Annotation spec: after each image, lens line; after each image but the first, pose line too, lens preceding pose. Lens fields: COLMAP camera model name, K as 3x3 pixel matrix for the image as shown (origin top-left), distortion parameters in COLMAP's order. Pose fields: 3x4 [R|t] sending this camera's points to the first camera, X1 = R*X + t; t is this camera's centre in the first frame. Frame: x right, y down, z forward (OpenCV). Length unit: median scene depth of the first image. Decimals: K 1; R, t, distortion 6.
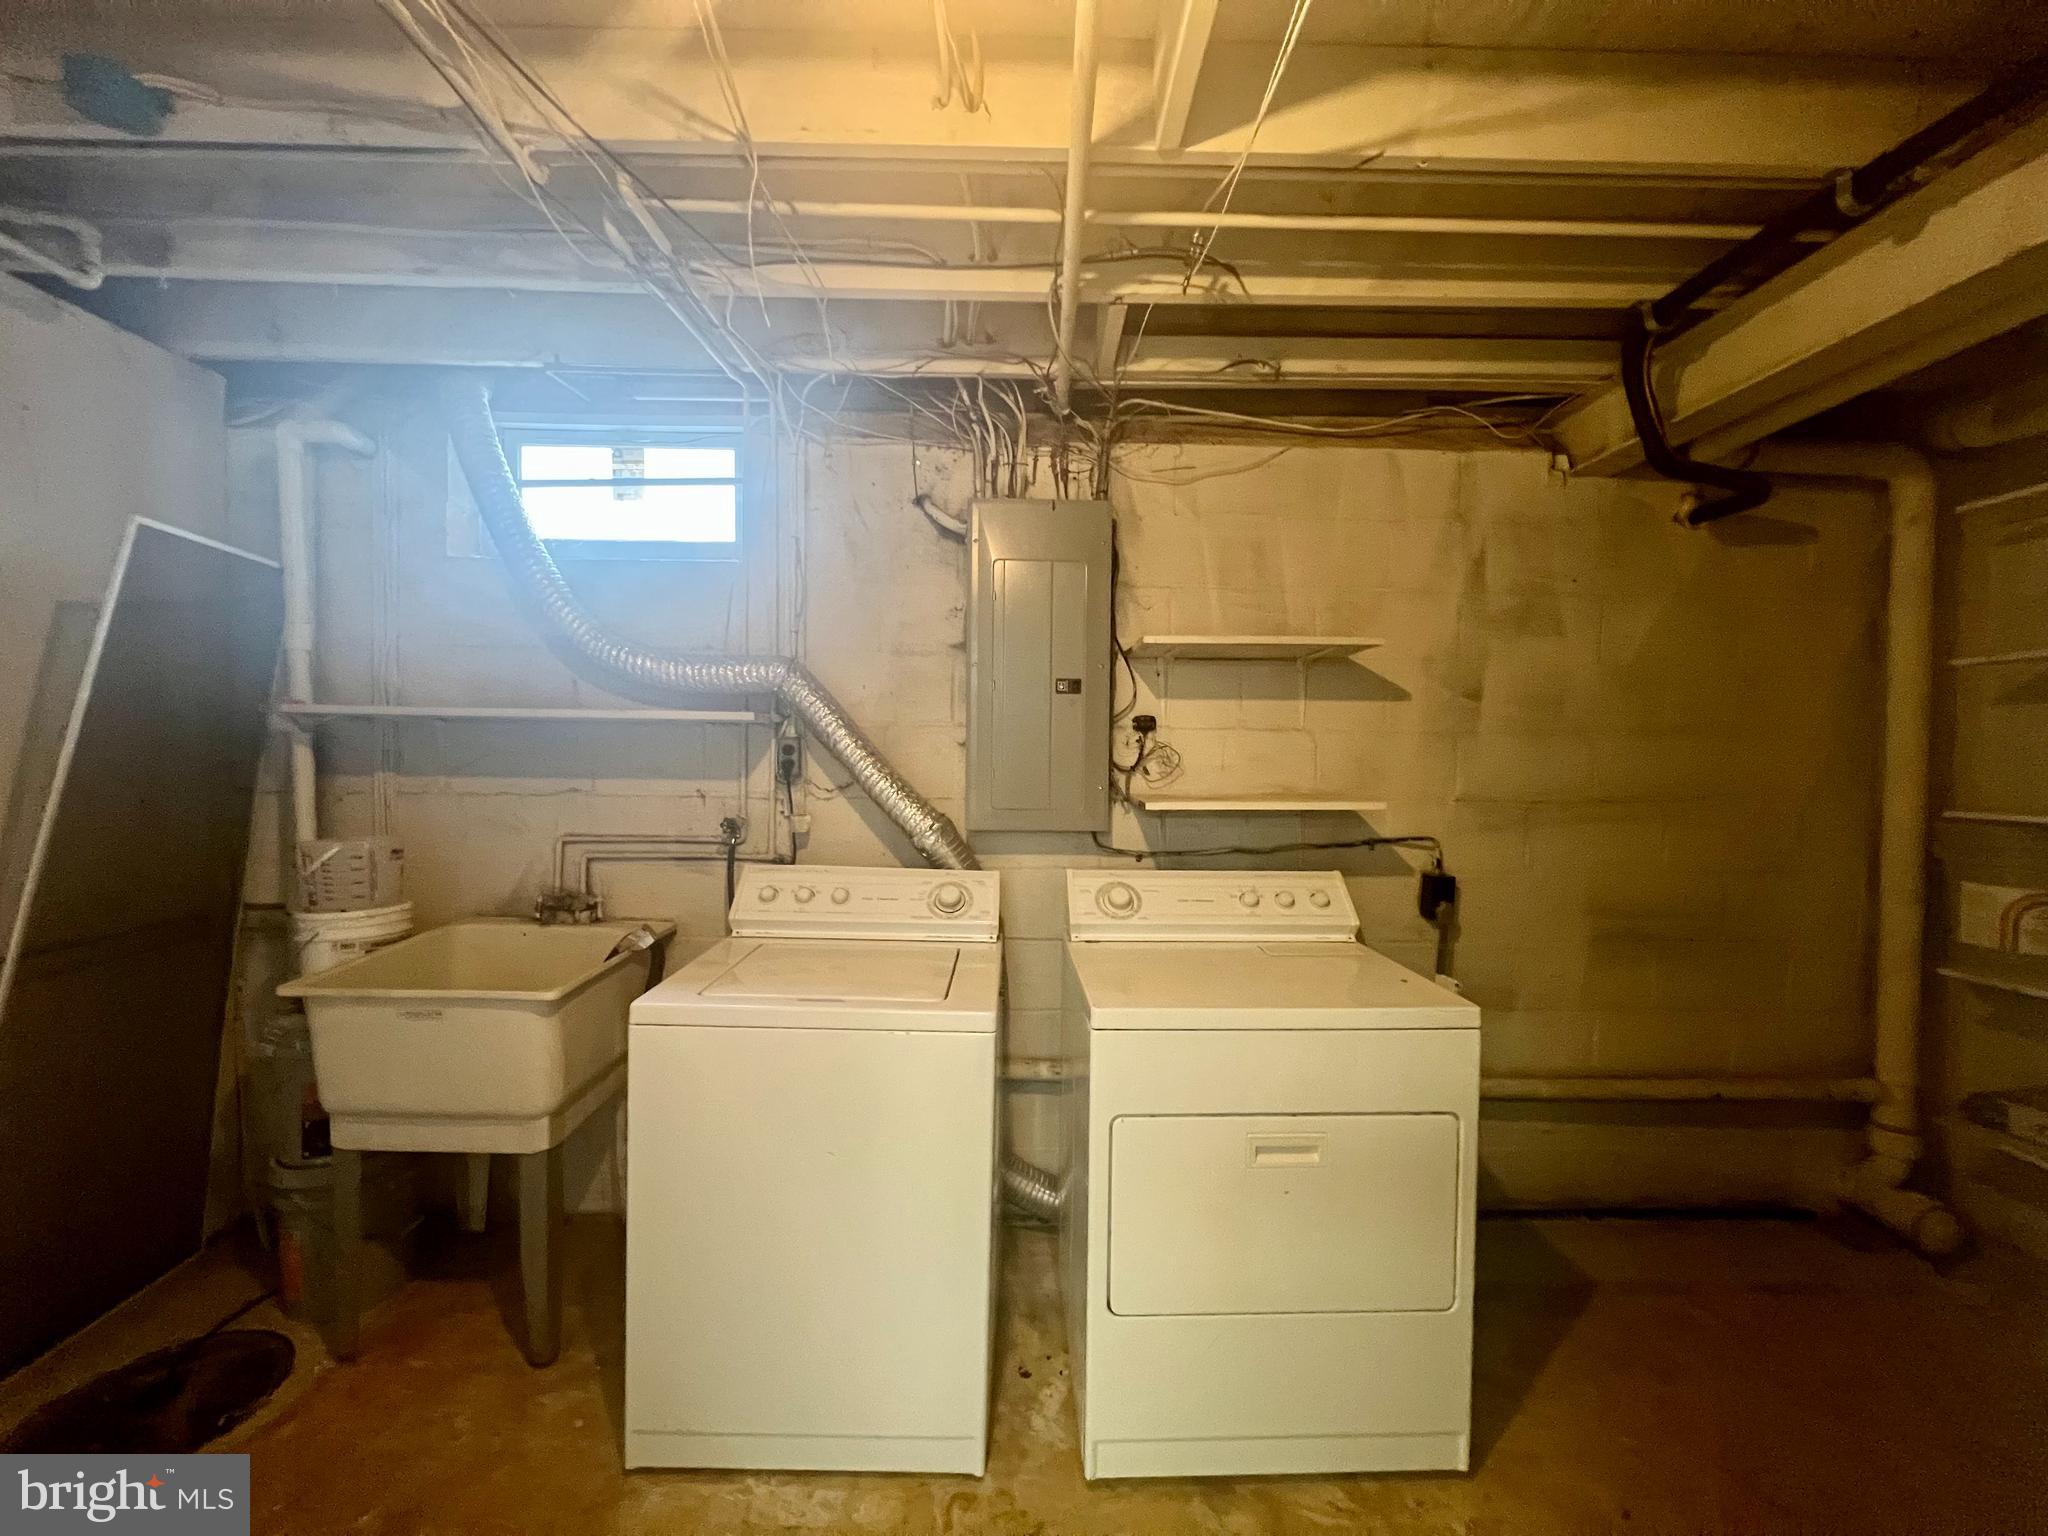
lens RADIAL K [[818.7, 0, 1025.3], [0, 818.7, 777.0], [0, 0, 1]] dist [-0.001775, 0.000646]
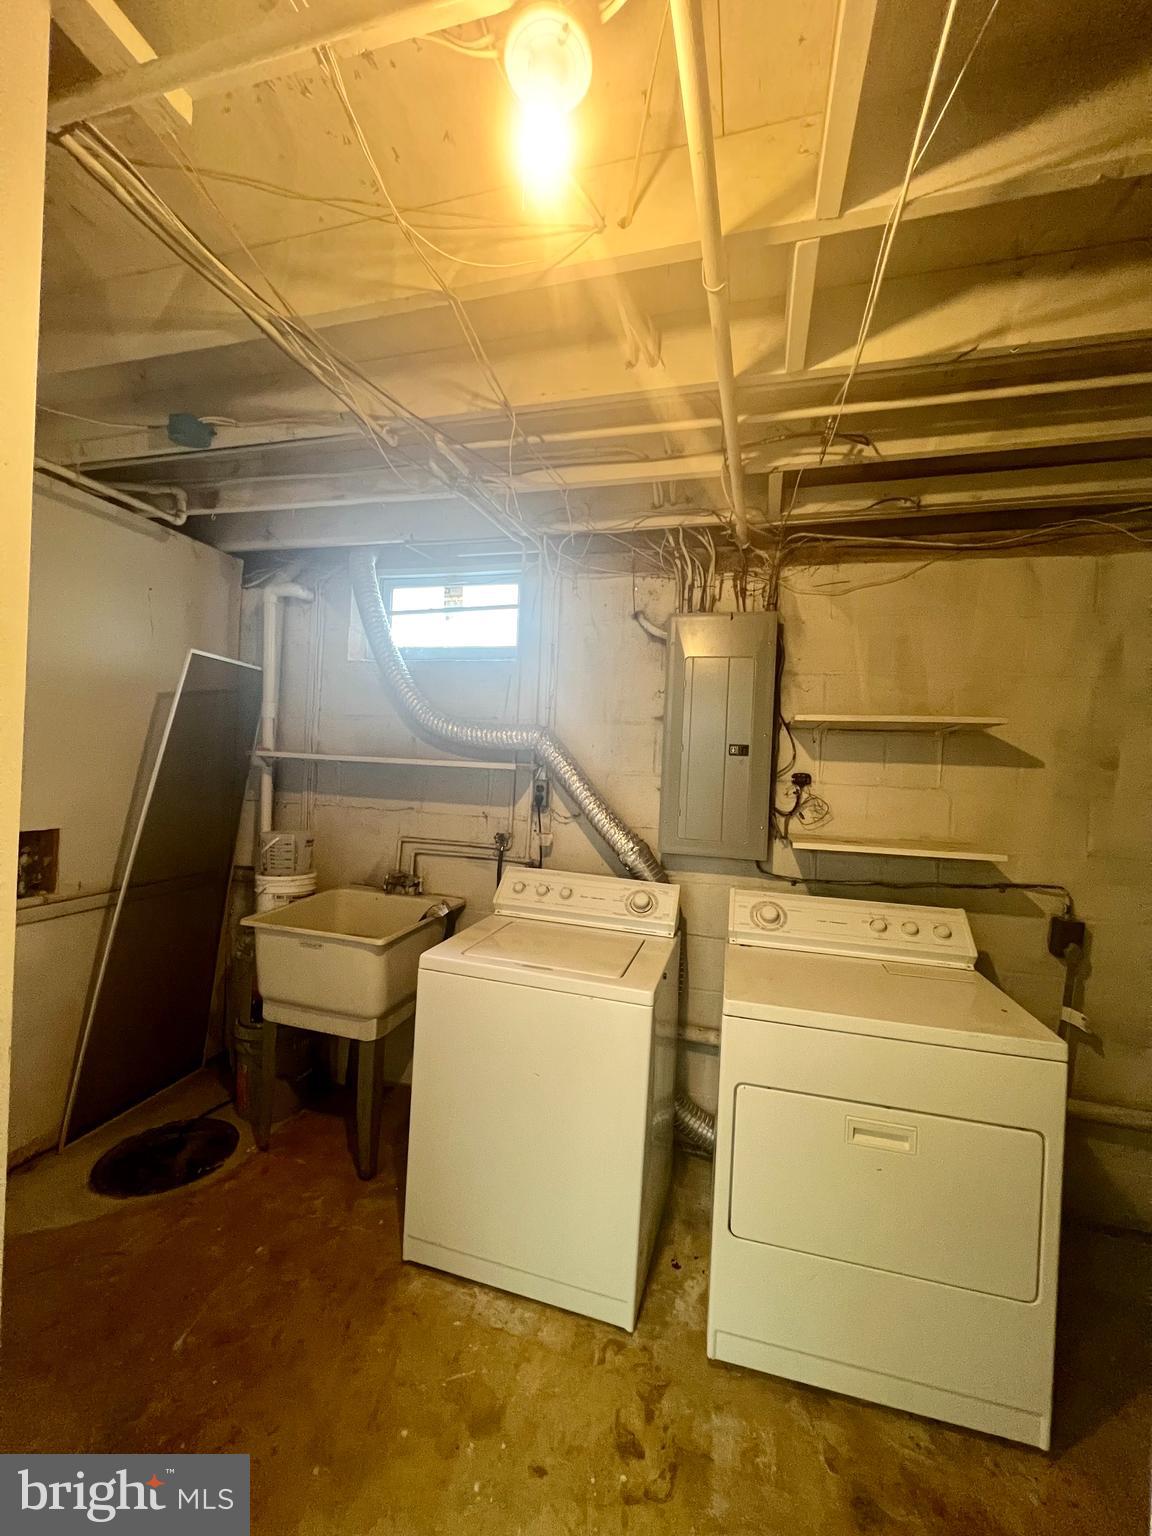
lens RADIAL K [[614.1, 0, 577.8], [0, 614.1, 774.4], [0, 0, 1]] dist [-0.001775, 0.000646]
pose [[0.958738, 0.035471, -0.282069, 0.087808], [-0.044799, 0.998639, -0.026688, -0.034118], [0.280738, 0.038223, 0.959023, -0.033754]]
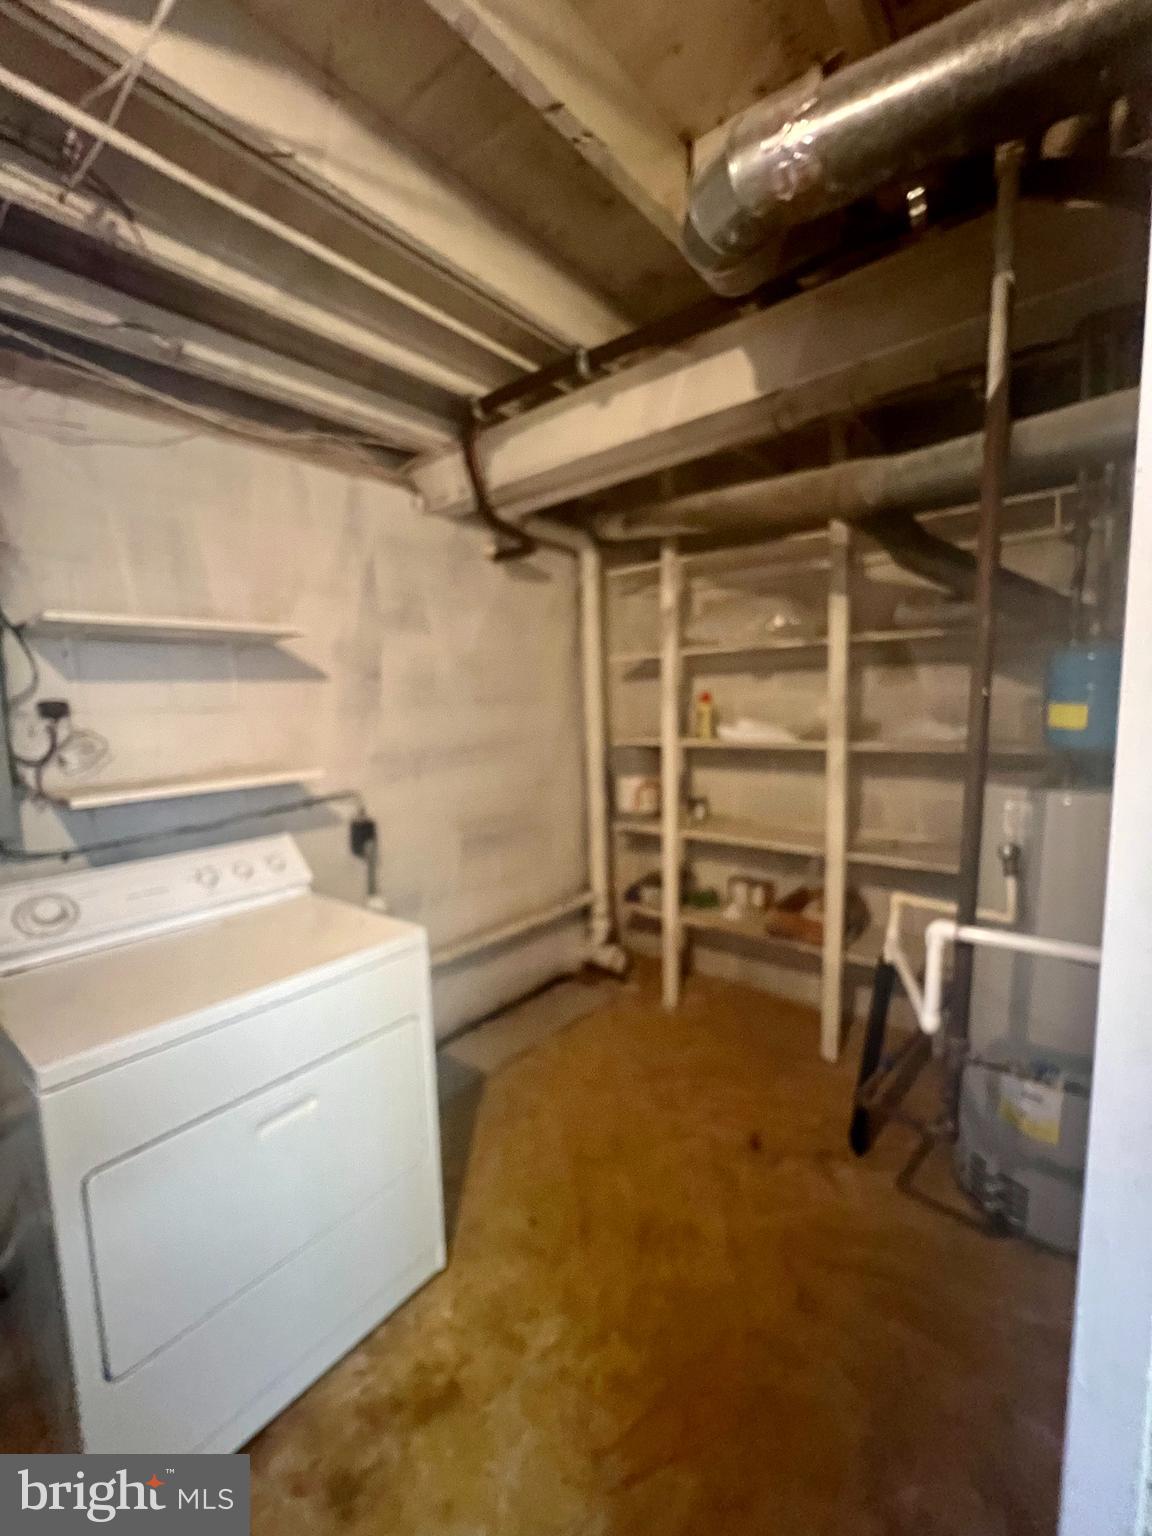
lens RADIAL K [[635.6, 0, 570.1], [0, 635.6, 769.3], [0, 0, 1]] dist [-0.015380, 0.003106]
pose [[0.658647, -0.108591, 0.744575, -0.002382], [0.061155, 0.993983, 0.090868, -0.030501], [-0.749963, -0.014316, 0.661325, 0.132316]]
